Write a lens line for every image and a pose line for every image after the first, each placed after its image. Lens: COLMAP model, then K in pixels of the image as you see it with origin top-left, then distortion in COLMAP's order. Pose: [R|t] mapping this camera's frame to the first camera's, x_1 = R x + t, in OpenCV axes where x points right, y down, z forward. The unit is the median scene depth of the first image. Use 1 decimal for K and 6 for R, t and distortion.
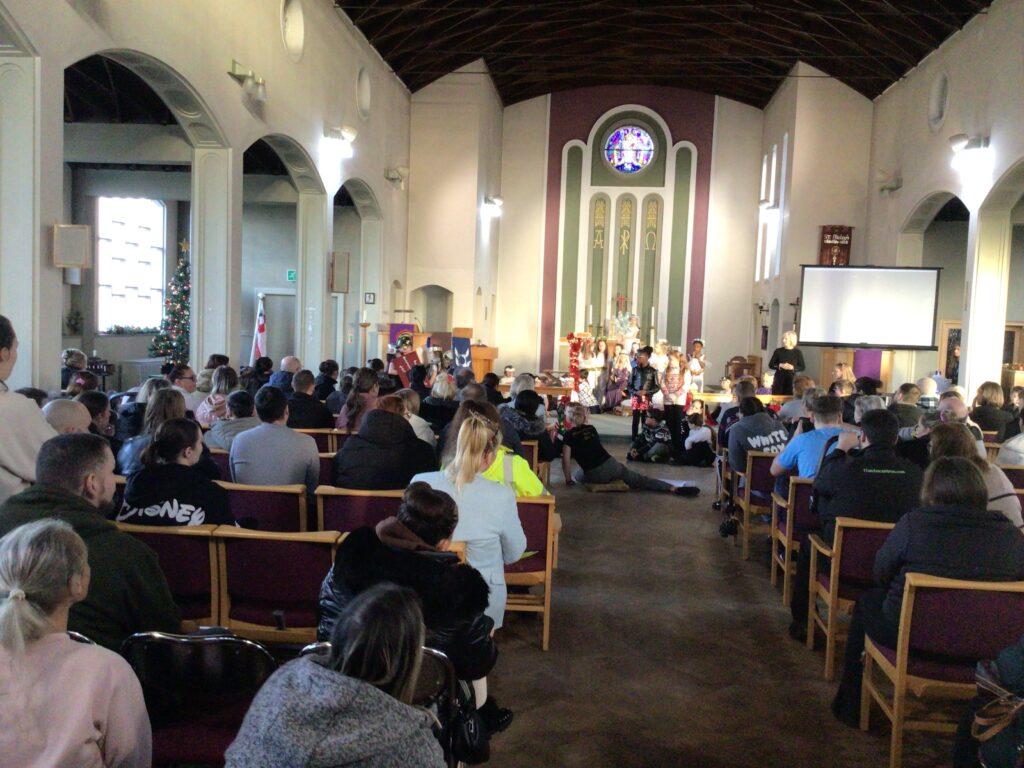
lens RADIAL K [[906.6, 0, 510.8], [0, 906.6, 382.0], [0, 0, 1]] dist [0.135895, -0.251823]
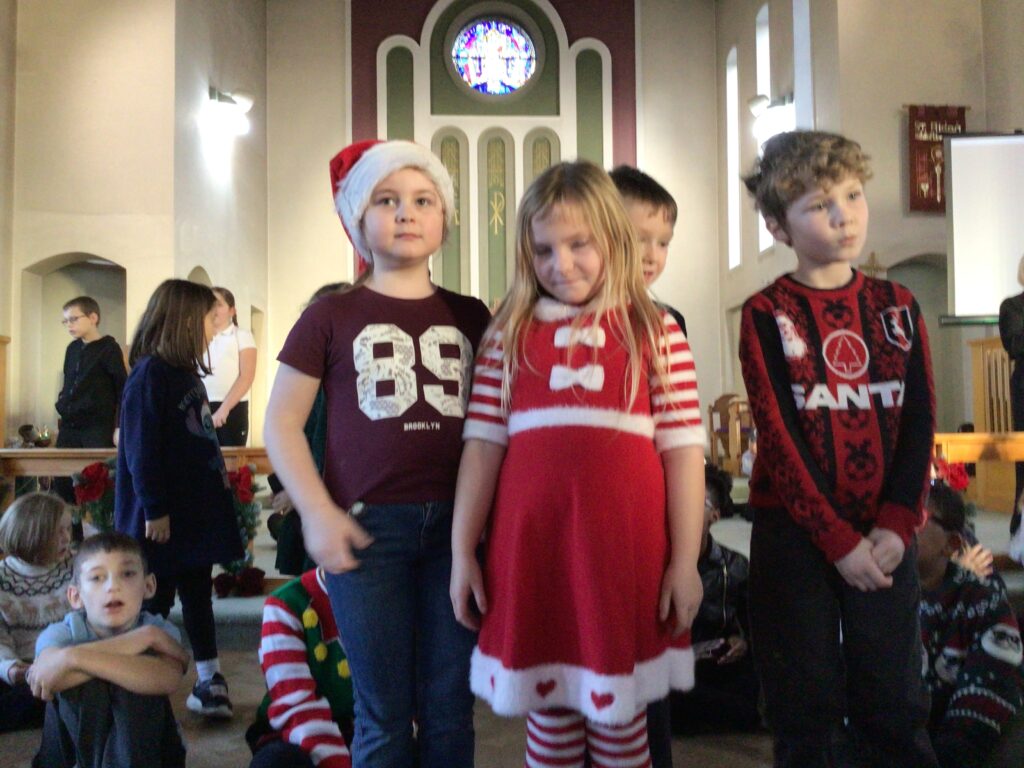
lens RADIAL K [[906.6, 0, 510.8], [0, 906.6, 382.0], [0, 0, 1]] dist [0.135895, -0.251823]
pose [[0.985802, -0.040973, 0.162839, 0.050643], [0.059491, 0.992092, -0.110517, 0.017879], [-0.157023, 0.118636, 0.980443, 0.619870]]
